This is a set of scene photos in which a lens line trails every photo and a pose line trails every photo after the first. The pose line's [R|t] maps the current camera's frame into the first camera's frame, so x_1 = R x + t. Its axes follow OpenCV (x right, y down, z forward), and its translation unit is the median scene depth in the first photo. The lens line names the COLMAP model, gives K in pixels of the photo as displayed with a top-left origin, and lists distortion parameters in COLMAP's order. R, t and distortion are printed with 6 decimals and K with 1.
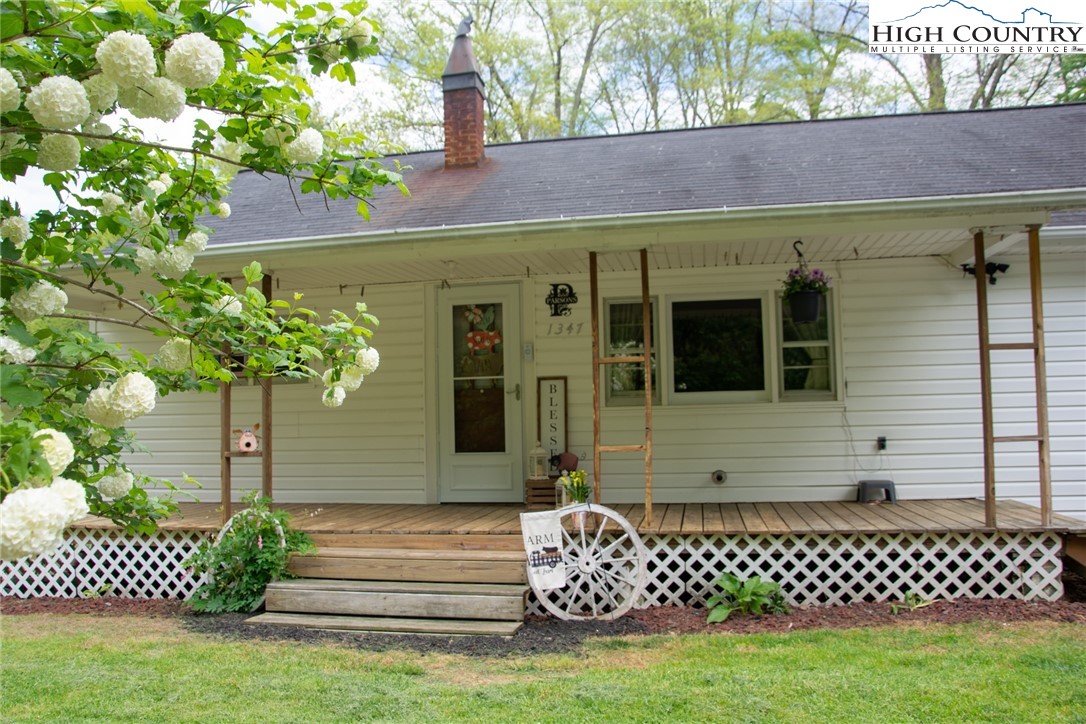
lens RADIAL K [[844.1, 0, 549.3], [0, 844.1, 373.1], [0, 0, 1]] dist [-0.154753, 0.102319]
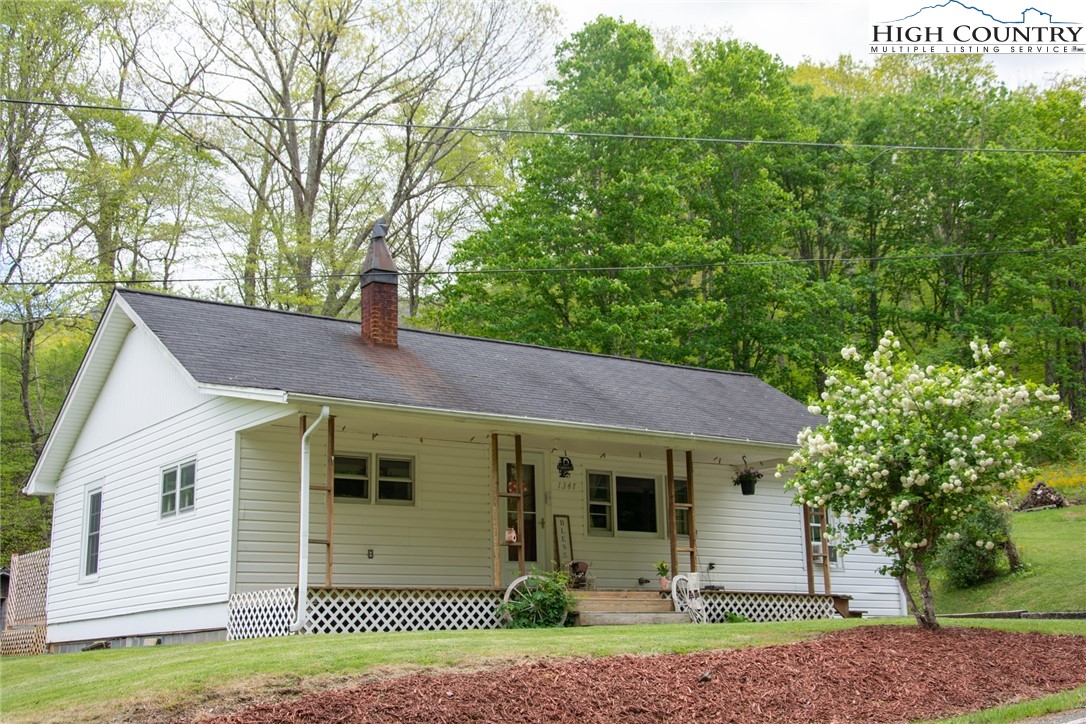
lens RADIAL K [[1348.9, 0, 543.0], [0, 1348.9, 362.0], [0, 0, 1]] dist [0.023457, 0.019699]
pose [[0.692526, 0.162229, 0.702915, -1.960245], [-0.036322, 0.980991, -0.190622, 0.219080], [-0.720478, 0.106480, 0.685254, -0.791761]]
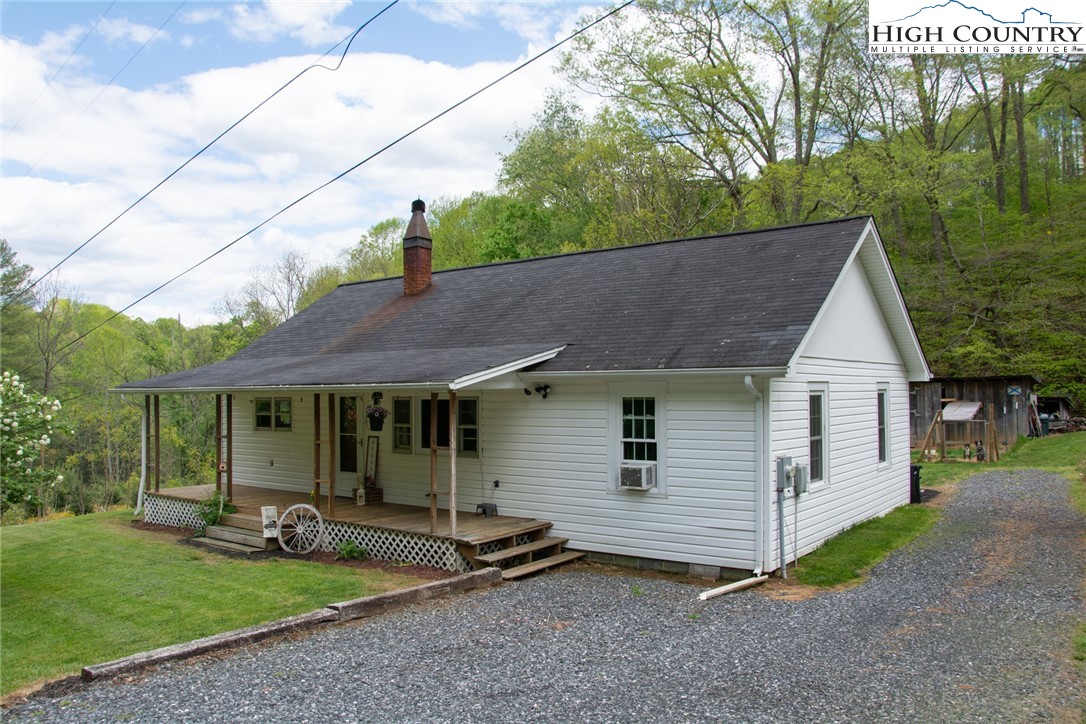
lens RADIAL K [[844.1, 0, 549.3], [0, 844.1, 373.1], [0, 0, 1]] dist [-0.154753, 0.102319]
pose [[0.897529, 0.004798, -0.440930, 1.291610], [0.014560, 0.999073, 0.040510, -0.225679], [0.440715, -0.042779, 0.896627, -0.583242]]
